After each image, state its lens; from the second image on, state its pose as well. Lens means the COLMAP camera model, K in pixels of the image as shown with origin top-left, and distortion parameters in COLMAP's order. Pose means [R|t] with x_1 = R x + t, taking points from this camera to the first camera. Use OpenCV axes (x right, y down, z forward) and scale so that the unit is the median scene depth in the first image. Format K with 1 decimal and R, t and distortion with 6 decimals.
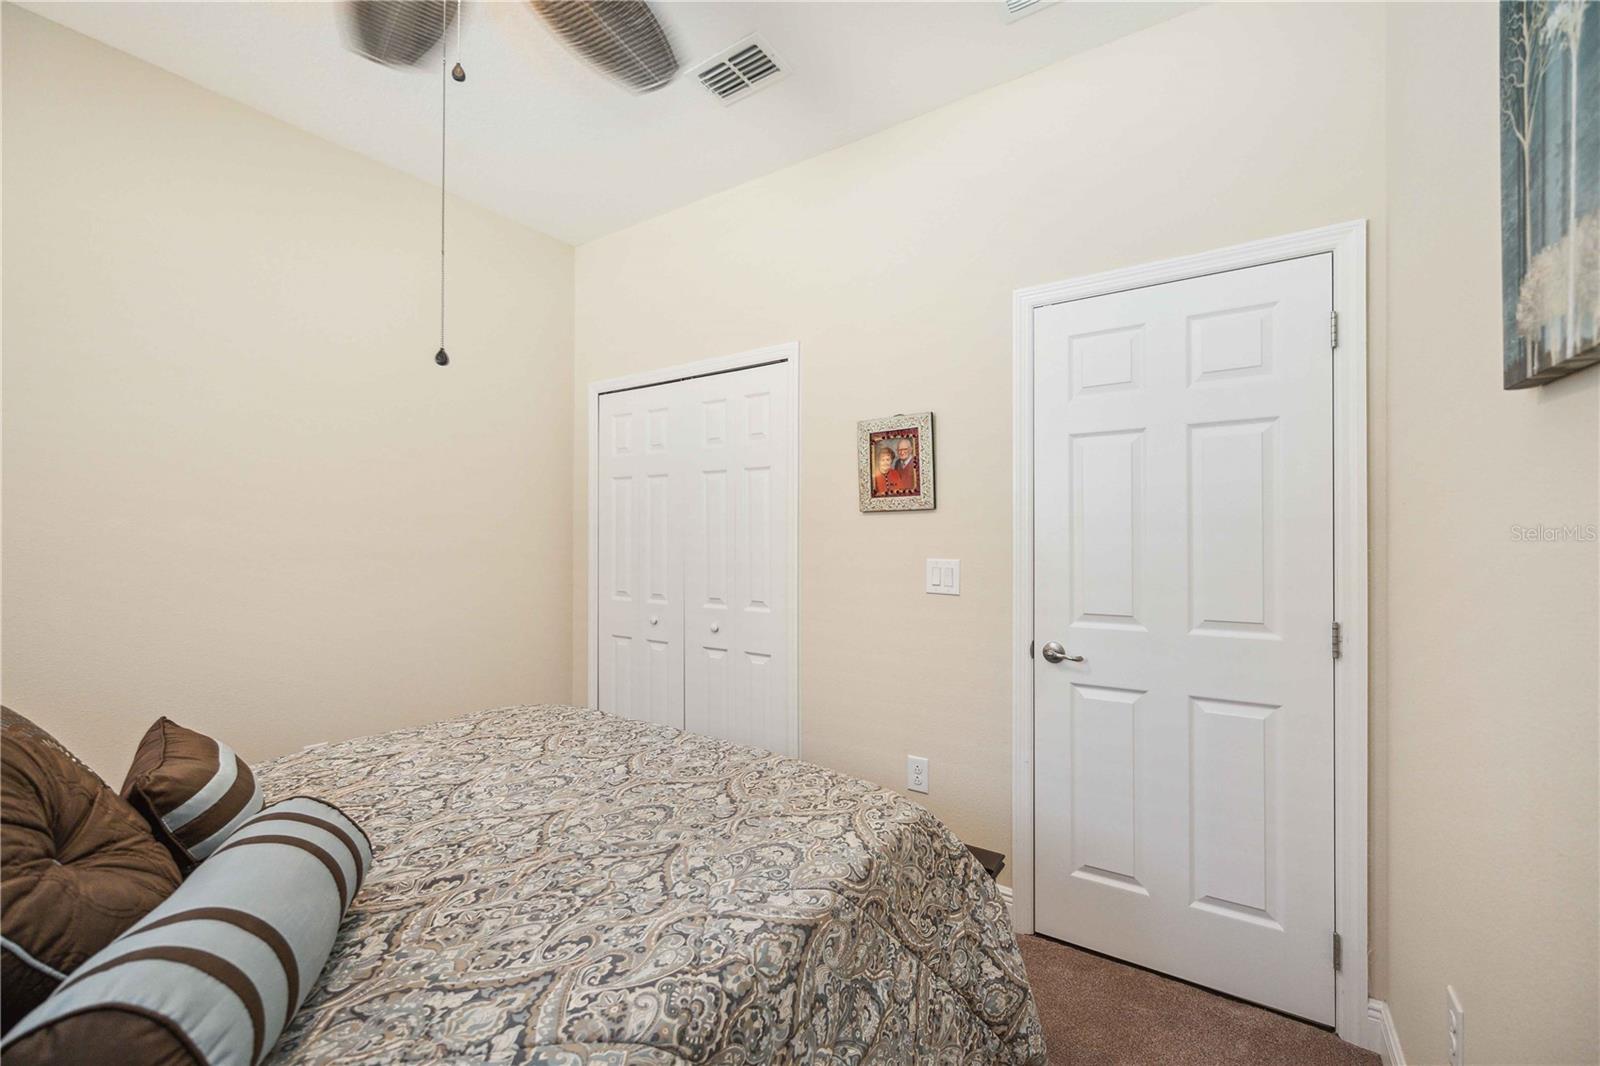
lens RADIAL K [[643.9, 0, 809.5], [0, 643.9, 544.4], [0, 0, 1]] dist [-0.003946, -0.000583]
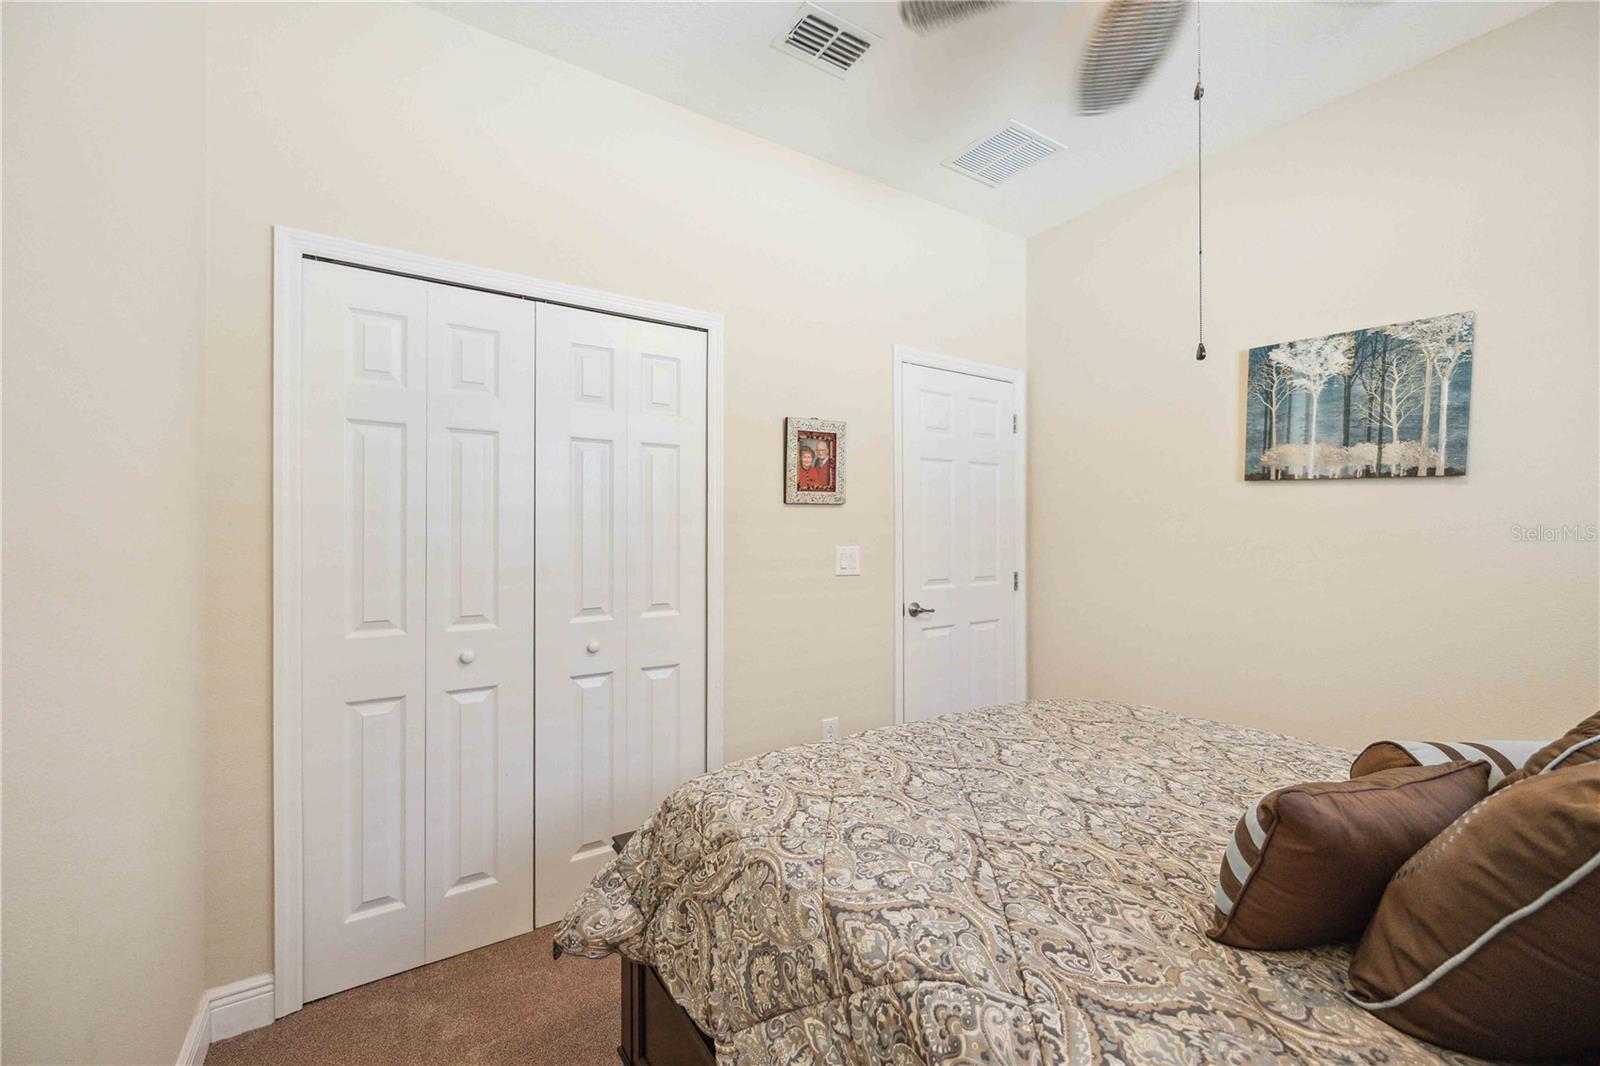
lens RADIAL K [[643.9, 0, 784.6], [0, 643.9, 527.5], [0, 0, 1]] dist [-0.003946, -0.000583]
pose [[0.409259, 0.009083, 0.912373, -1.011152], [0.011718, 0.999816, -0.015210, 0.005312], [-0.912343, 0.016916, 0.409077, 0.665320]]
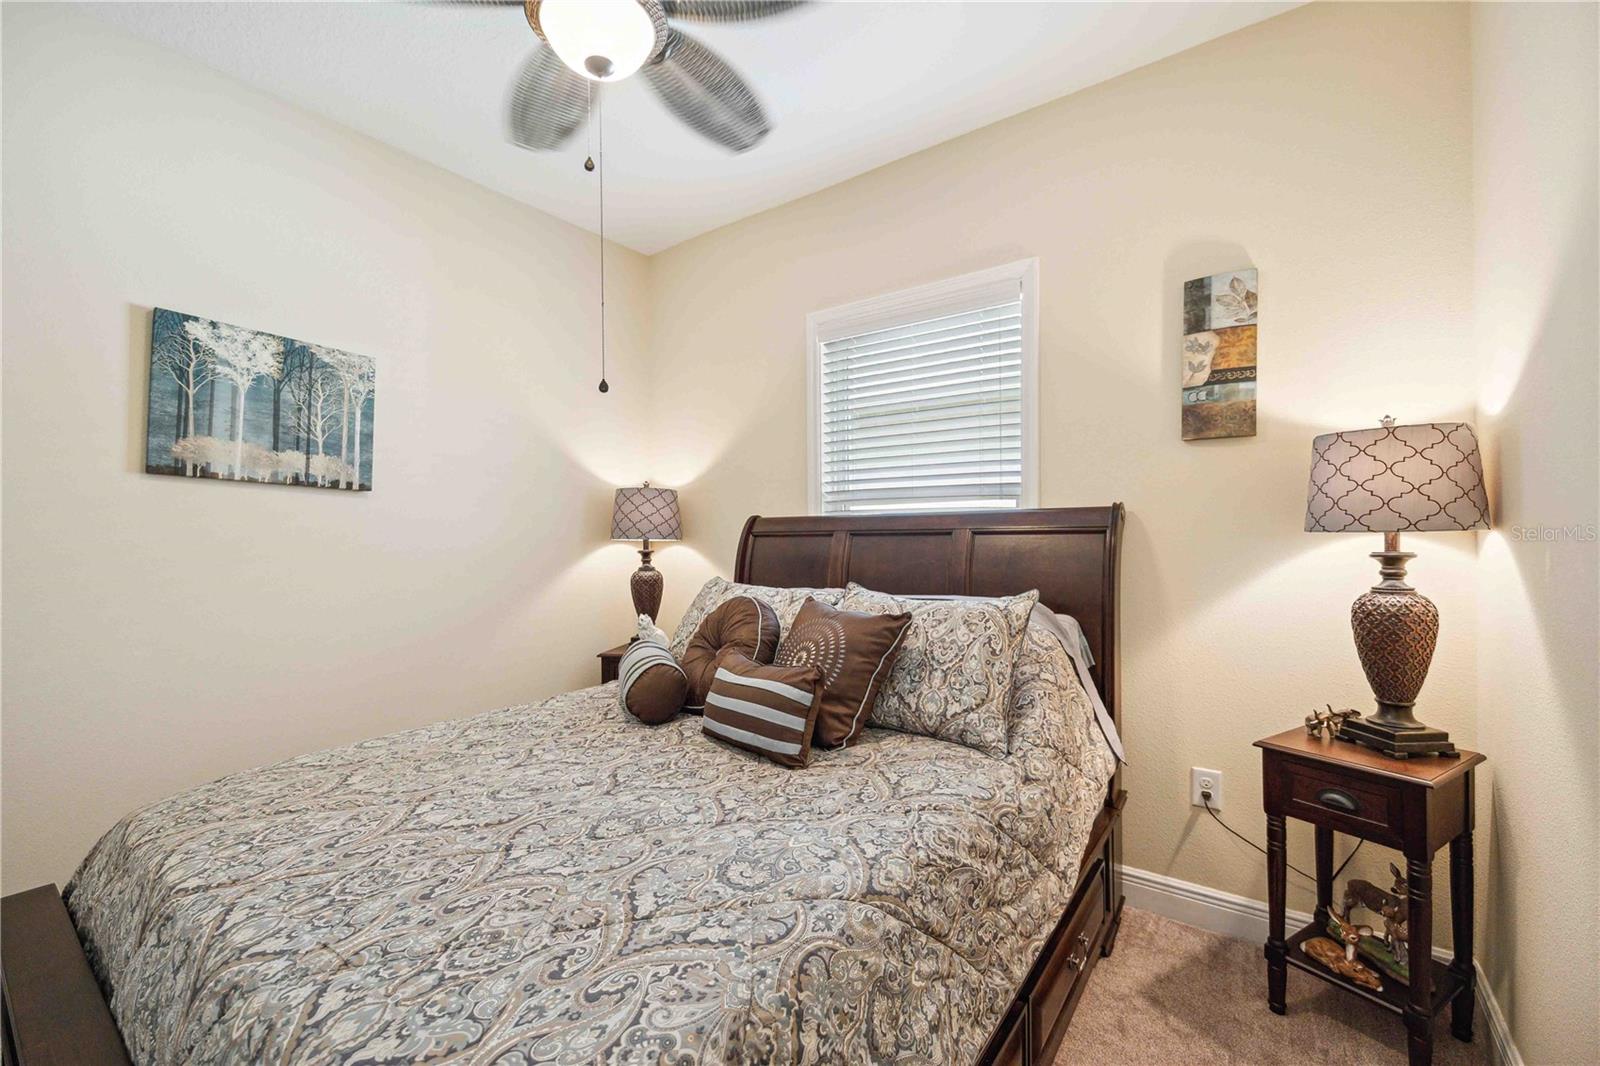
lens RADIAL K [[660.9, 0, 813.1], [0, 660.9, 529.1], [0, 0, 1]] dist [-0.000241, -0.000061]
pose [[-0.999464, 0.011713, 0.030571, -0.377086], [0.011728, 0.999931, 0.000300, 0.001334], [-0.030565, 0.000659, -0.999533, 1.565372]]
